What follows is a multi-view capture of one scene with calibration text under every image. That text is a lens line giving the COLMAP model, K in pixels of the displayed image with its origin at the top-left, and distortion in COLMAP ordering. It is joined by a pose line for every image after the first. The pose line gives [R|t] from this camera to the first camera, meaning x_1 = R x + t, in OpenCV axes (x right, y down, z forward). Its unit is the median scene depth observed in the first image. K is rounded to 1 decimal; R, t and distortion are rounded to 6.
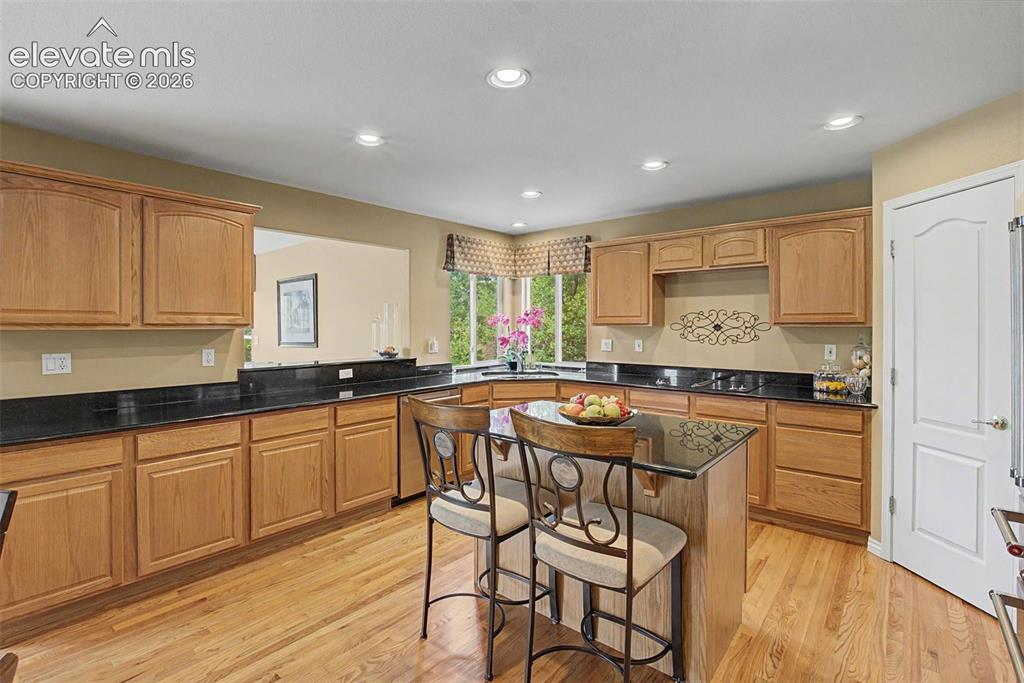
lens RADIAL K [[467.9, 0, 507.9], [0, 467.9, 334.4], [0, 0, 1]] dist [-0.004088, 0.002435]
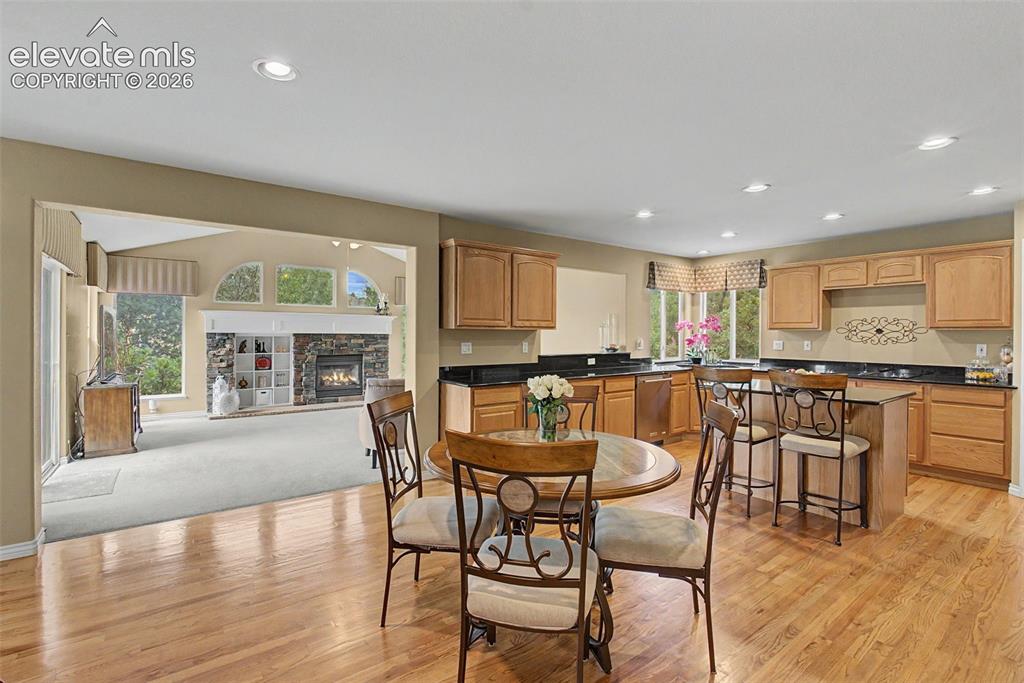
lens RADIAL K [[467.9, 0, 516.3], [0, 467.9, 339.0], [0, 0, 1]] dist [-0.004088, 0.002435]
pose [[0.976979, 0.007537, -0.213200, -0.283219], [-0.008749, 0.999950, -0.004742, 0.024573], [0.213154, 0.006498, 0.976997, -0.523241]]
